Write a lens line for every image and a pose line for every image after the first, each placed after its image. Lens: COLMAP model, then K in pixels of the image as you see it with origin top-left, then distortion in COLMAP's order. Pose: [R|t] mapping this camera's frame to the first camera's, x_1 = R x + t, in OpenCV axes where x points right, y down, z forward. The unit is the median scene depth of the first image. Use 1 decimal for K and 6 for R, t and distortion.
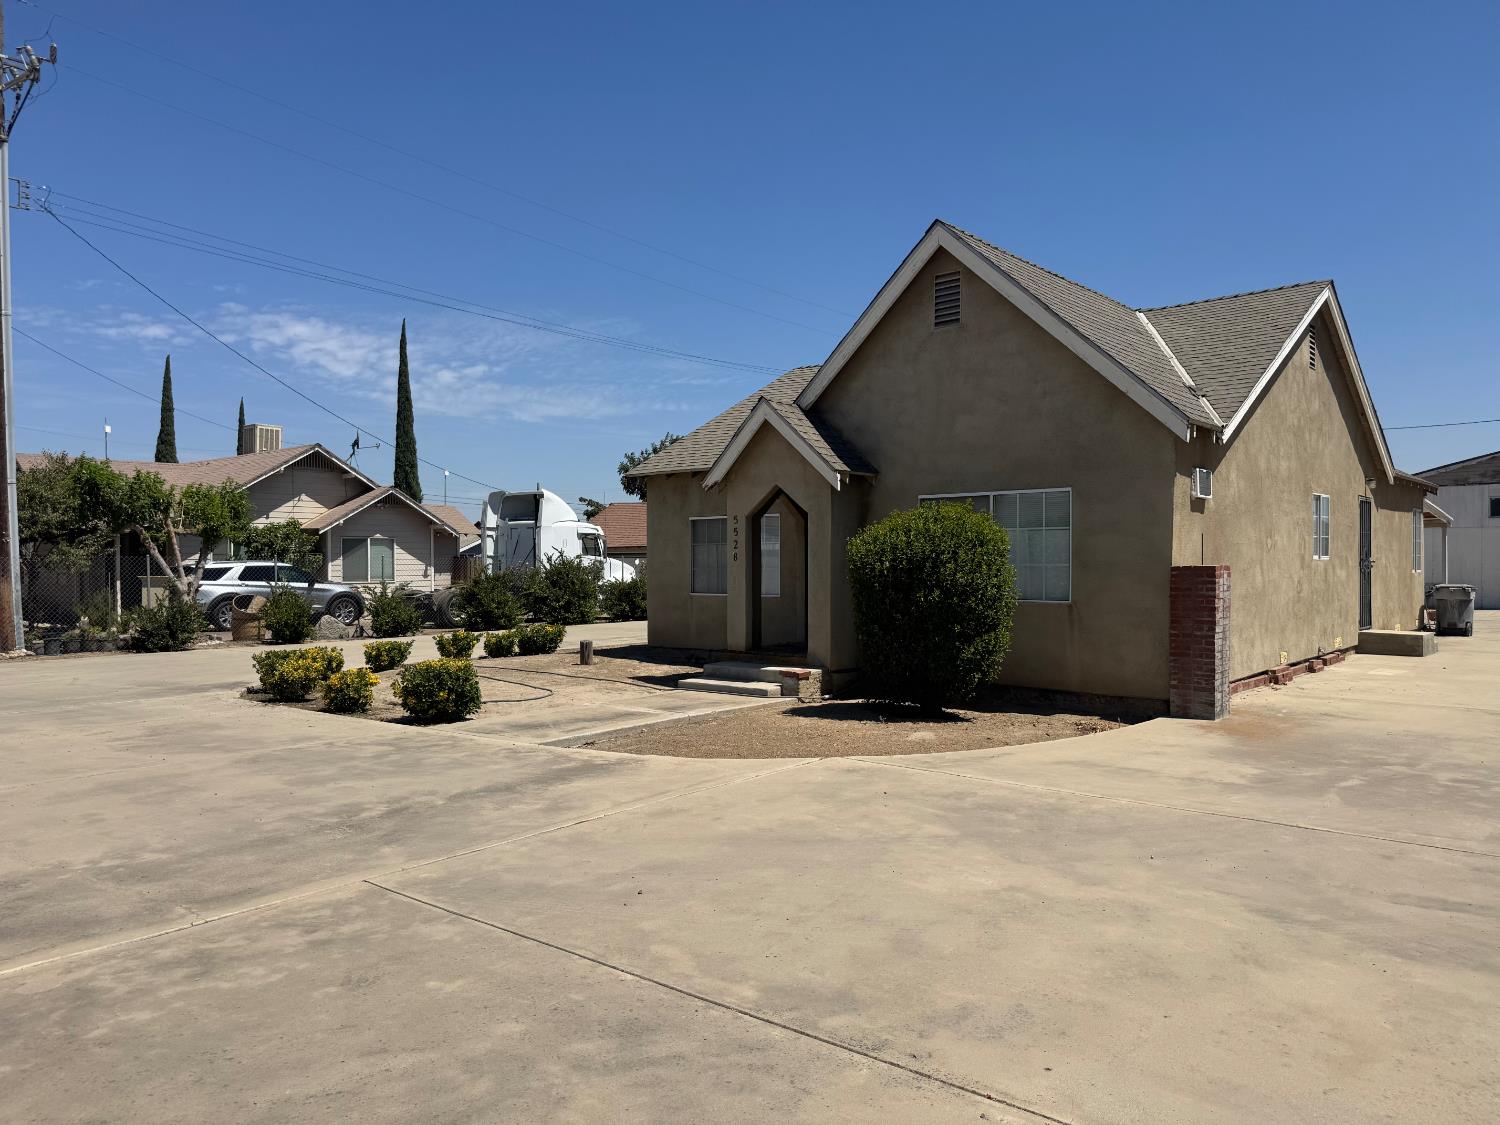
lens RADIAL K [[1052.3, 0, 751.8], [0, 1052.3, 584.6], [0, 0, 1]] dist [0.091024, -0.147718]
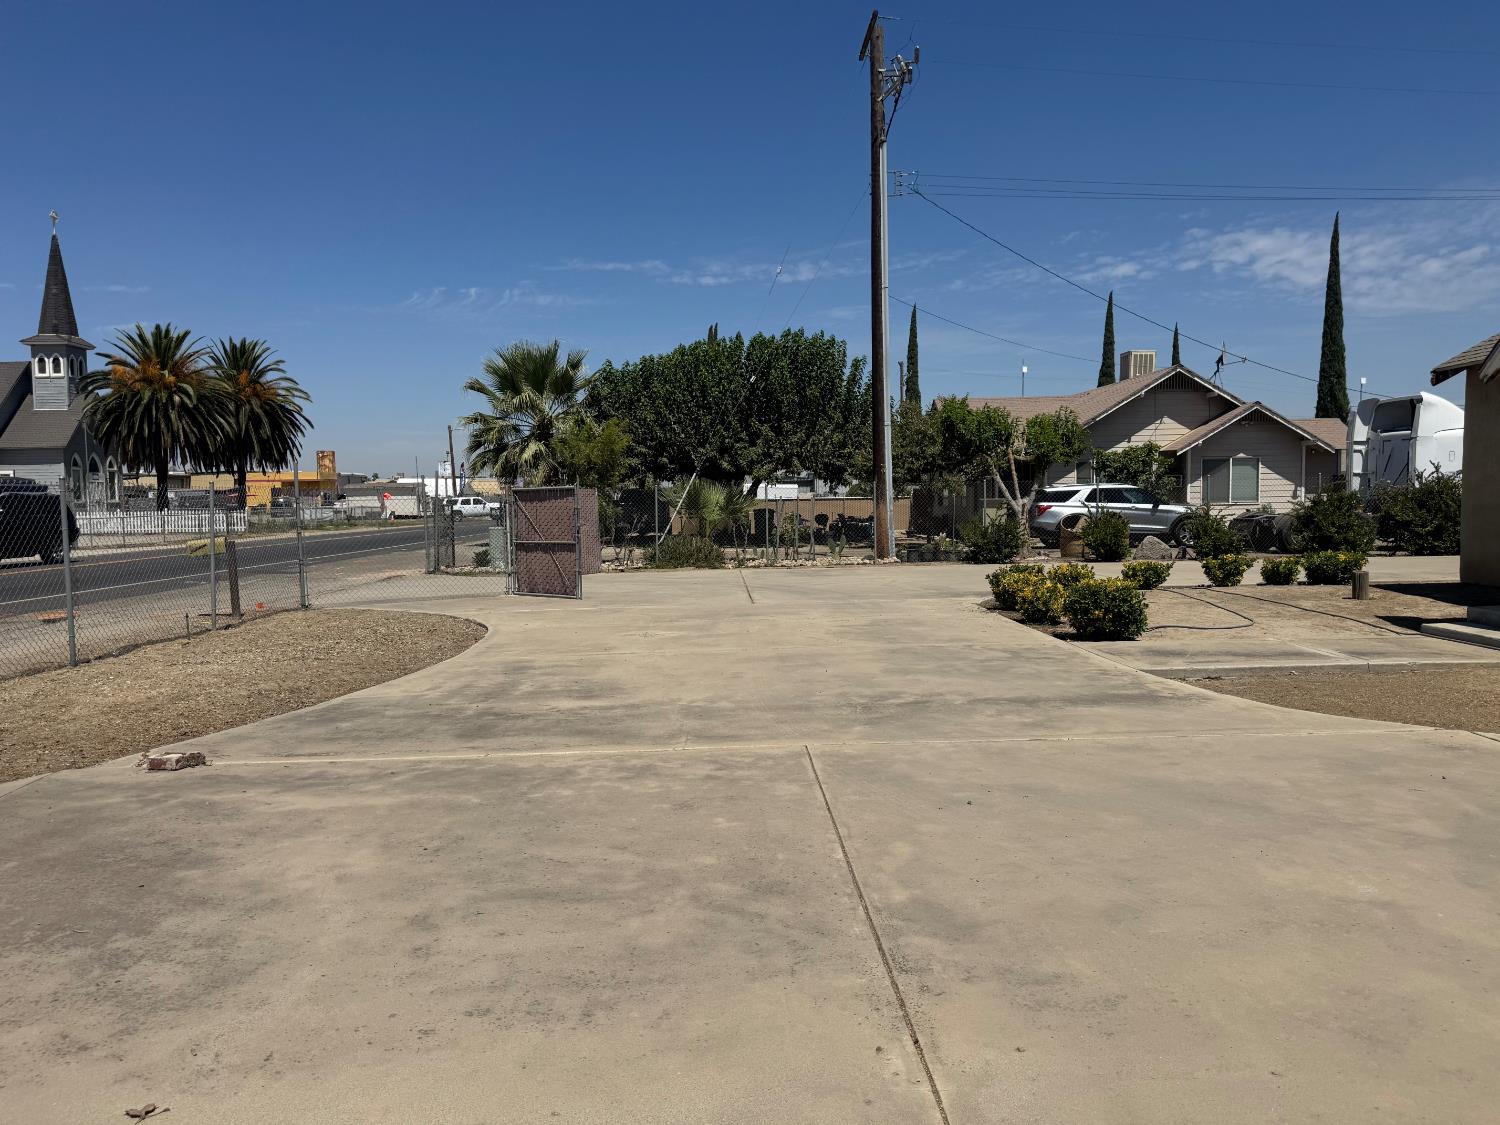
lens RADIAL K [[1047.0, 0, 730.8], [0, 1047.0, 560.3], [0, 0, 1]] dist [0.097927, -0.124734]
pose [[0.658768, 0.041045, -0.751226, 0.192963], [-0.003968, 0.998686, 0.051086, 0.003672], [0.752336, -0.030673, 0.658065, 0.068185]]
